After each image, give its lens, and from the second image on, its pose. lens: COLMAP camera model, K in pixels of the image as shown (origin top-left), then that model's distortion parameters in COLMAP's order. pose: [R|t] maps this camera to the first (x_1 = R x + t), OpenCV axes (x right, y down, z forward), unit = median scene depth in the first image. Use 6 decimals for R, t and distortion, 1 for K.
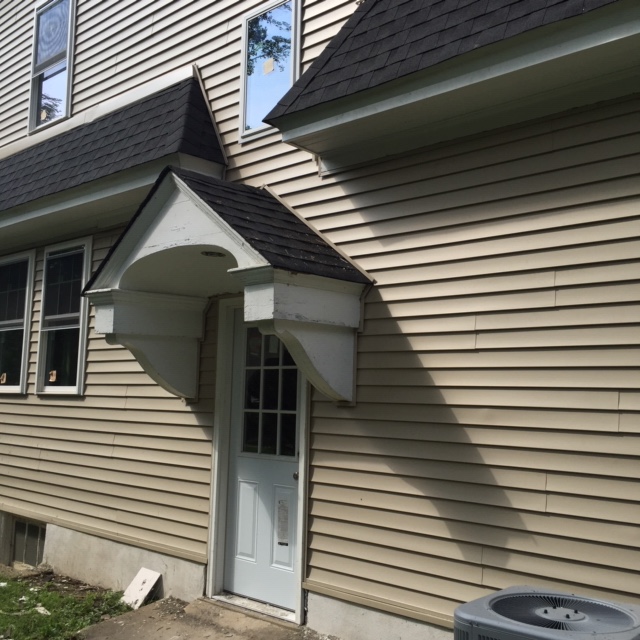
lens RADIAL K [[731.4, 0, 333.8], [0, 731.4, 308.7], [0, 0, 1]] dist [0.088285, -0.114821]
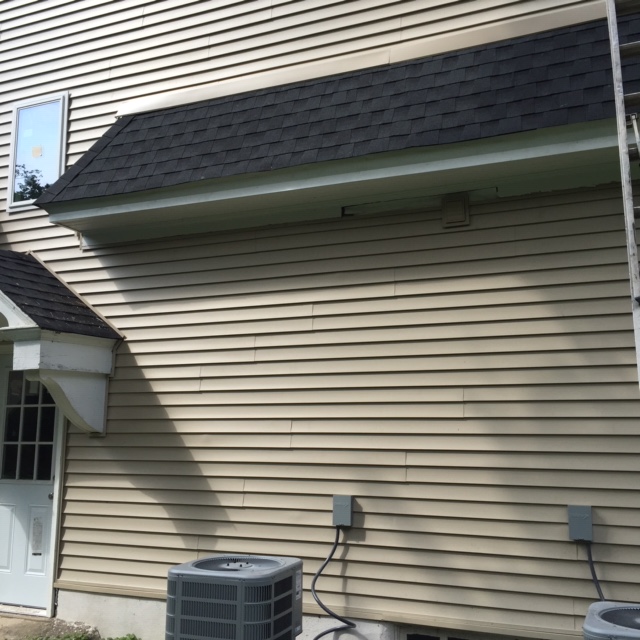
lens RADIAL K [[731.4, 0, 333.8], [0, 731.4, 308.7], [0, 0, 1]] dist [0.088285, -0.114821]
pose [[0.947687, 0.030280, 0.317763, -0.007930], [-0.018234, 0.999000, -0.040815, -0.041168], [-0.318681, 0.032886, 0.947291, -0.332928]]
